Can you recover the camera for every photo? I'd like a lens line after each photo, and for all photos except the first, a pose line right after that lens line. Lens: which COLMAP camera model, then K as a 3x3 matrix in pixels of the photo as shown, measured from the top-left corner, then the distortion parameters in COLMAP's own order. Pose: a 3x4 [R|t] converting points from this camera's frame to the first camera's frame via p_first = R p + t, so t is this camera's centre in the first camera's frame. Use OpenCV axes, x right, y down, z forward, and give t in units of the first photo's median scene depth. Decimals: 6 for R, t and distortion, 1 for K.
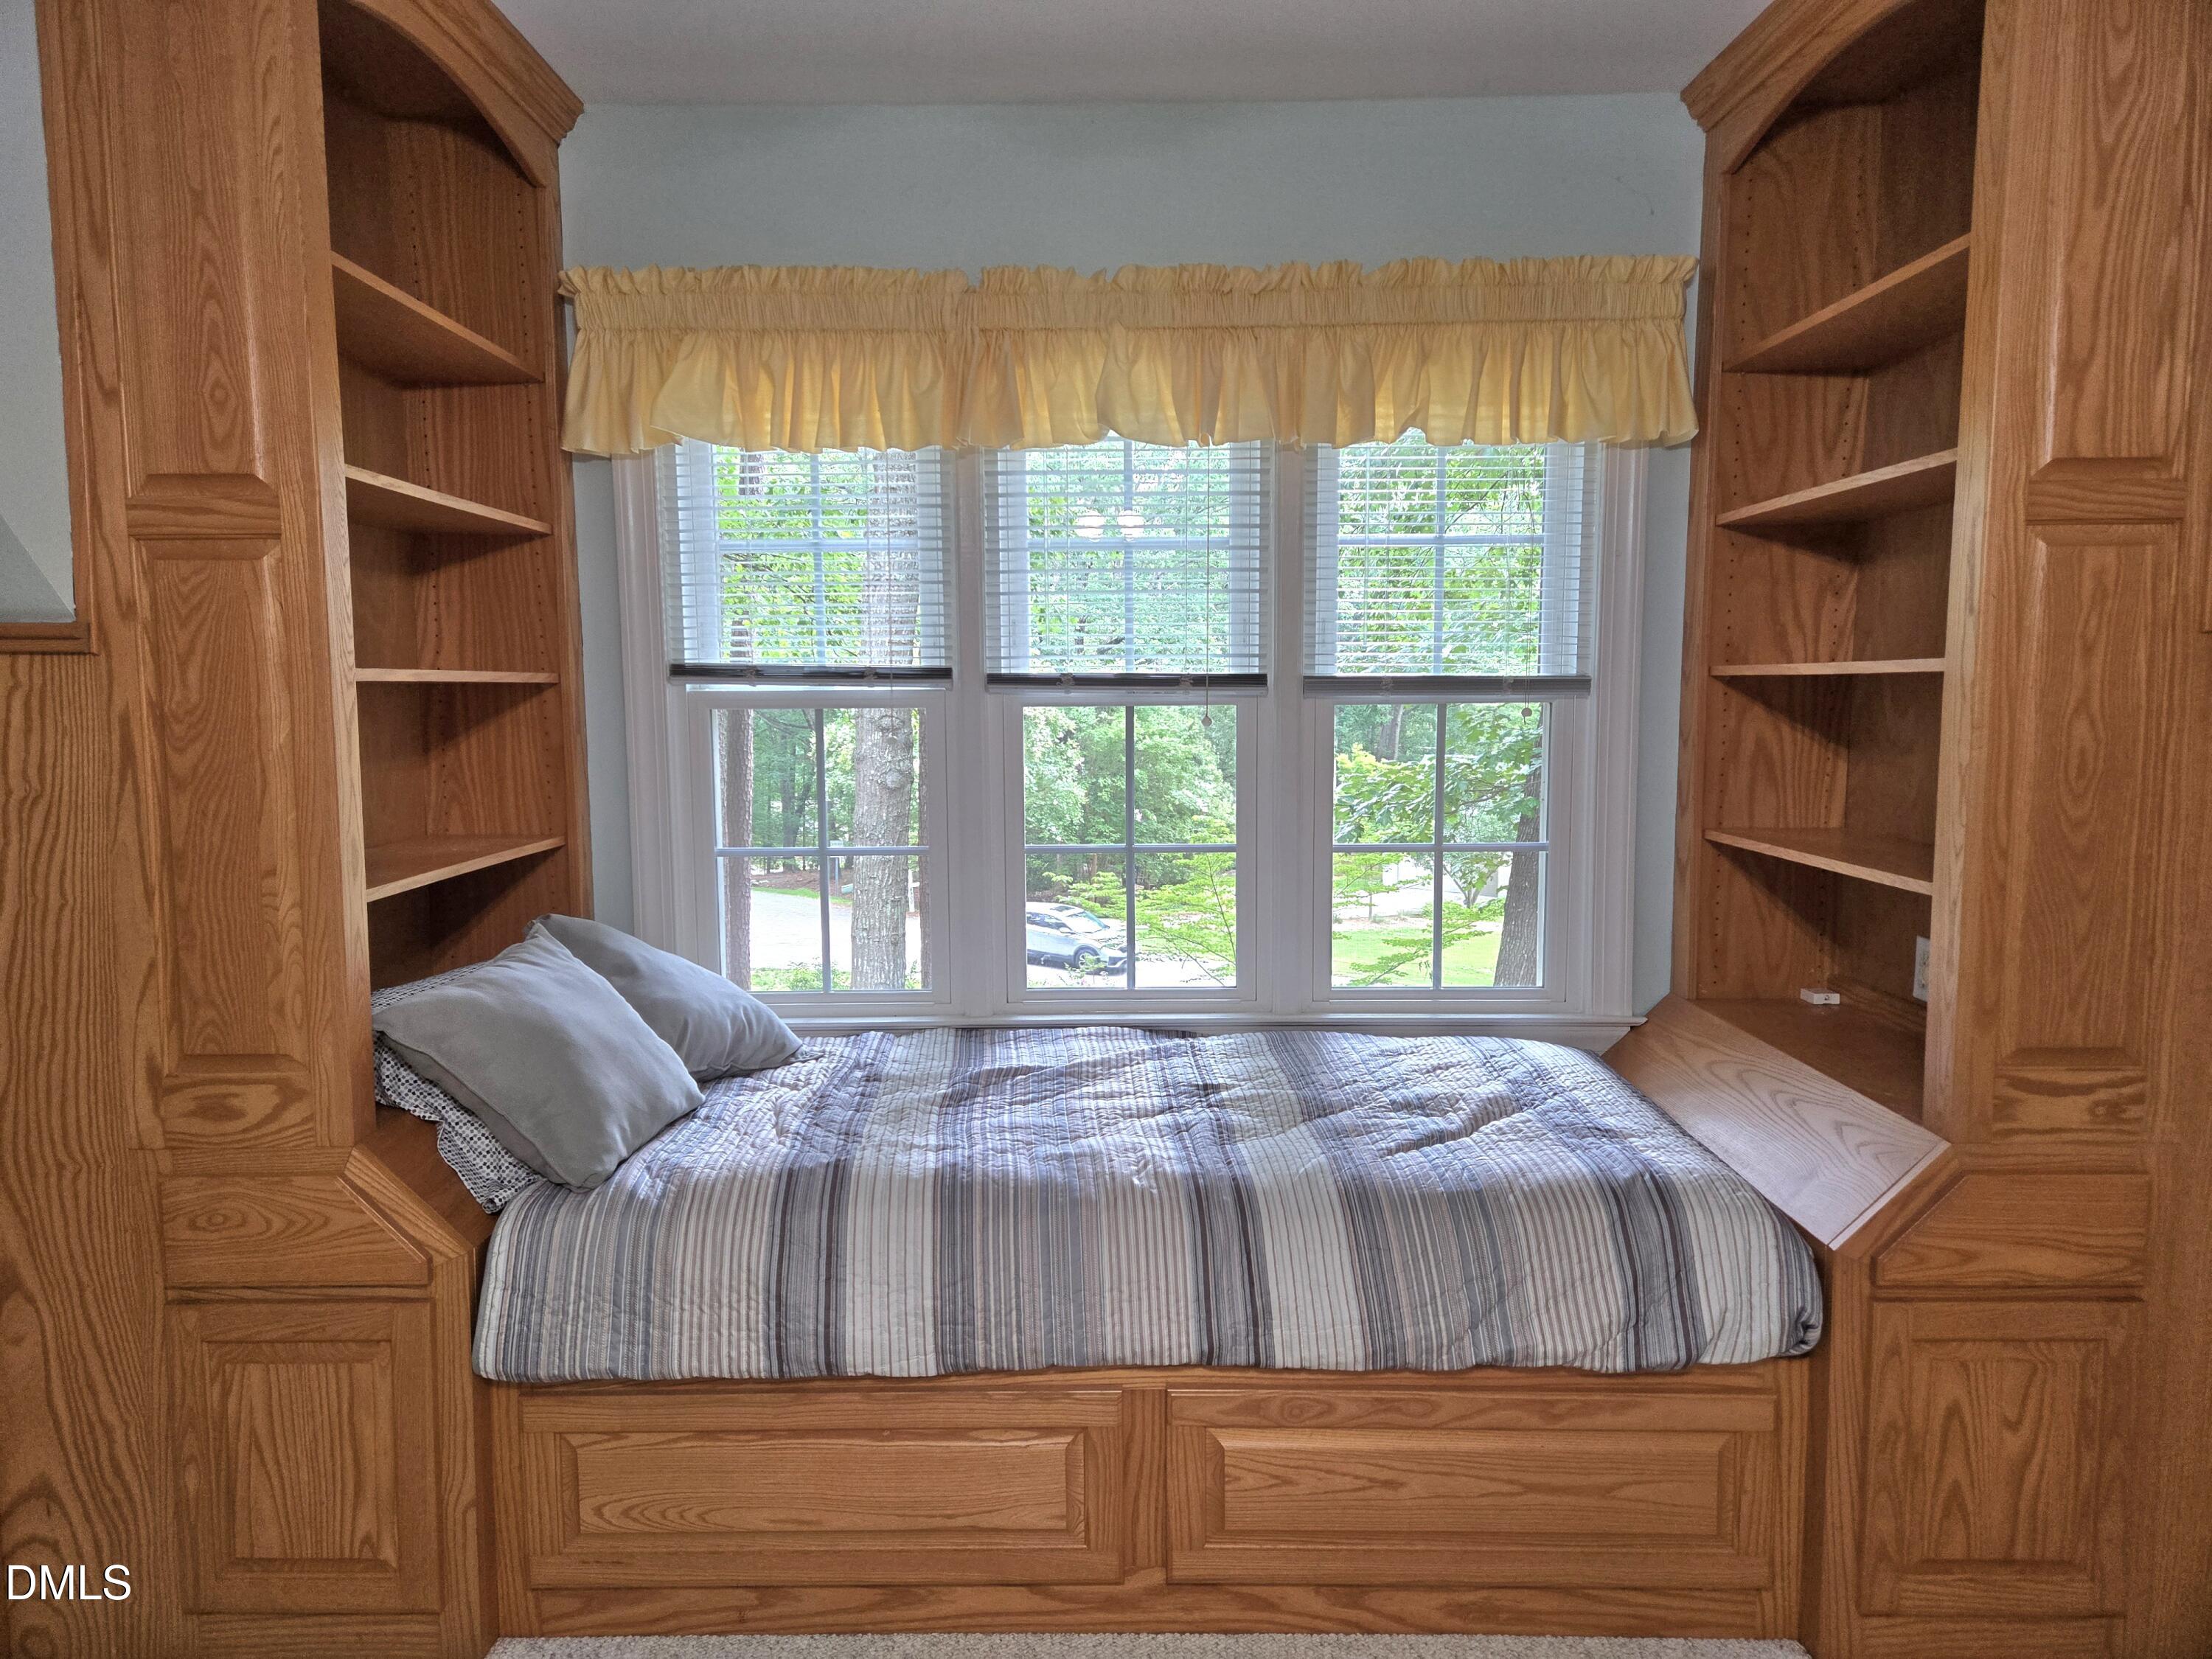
lens RADIAL K [[1494.8, 0, 1108.0], [0, 1494.8, 831.3], [0, 0, 1]] dist [0.044544, -0.017063]
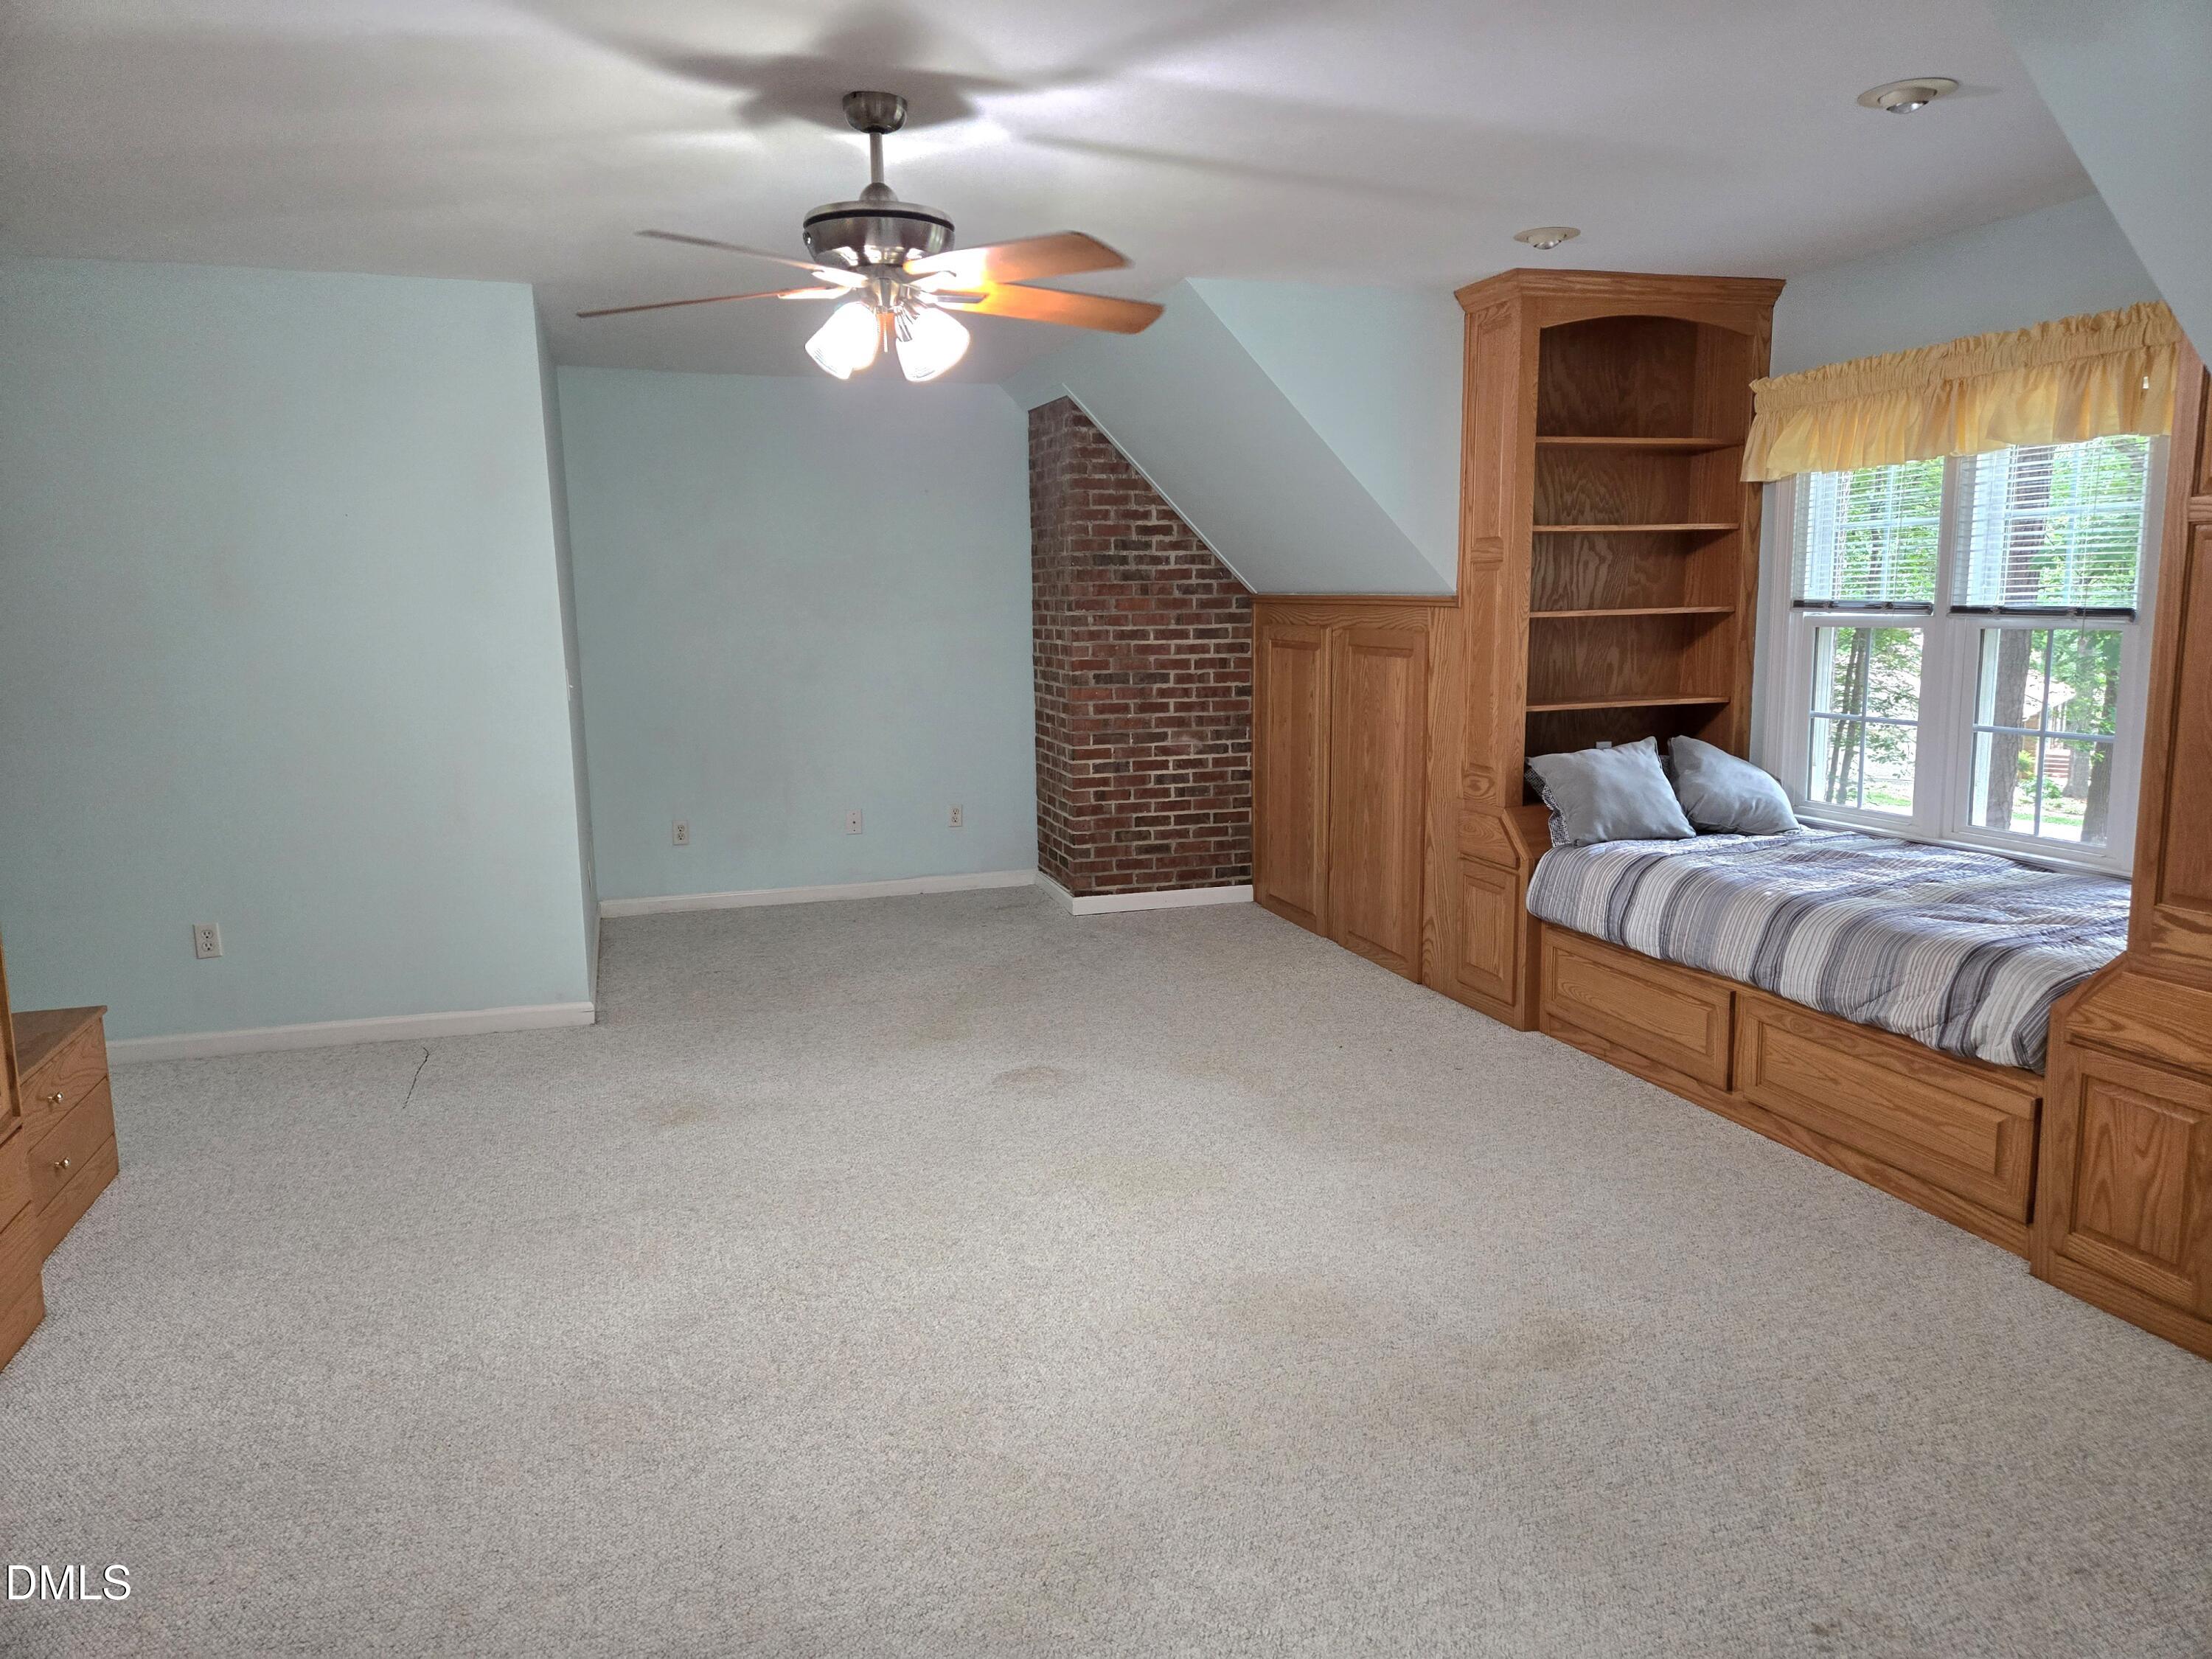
lens RADIAL K [[1494.8, 0, 1105.0], [0, 1494.8, 826.2], [0, 0, 1]] dist [0.044544, -0.017063]
pose [[0.311684, 0.143945, -0.939219, 1.571140], [-0.074168, 0.989128, 0.126981, -0.024762], [0.947287, 0.030082, 0.318972, -0.390935]]
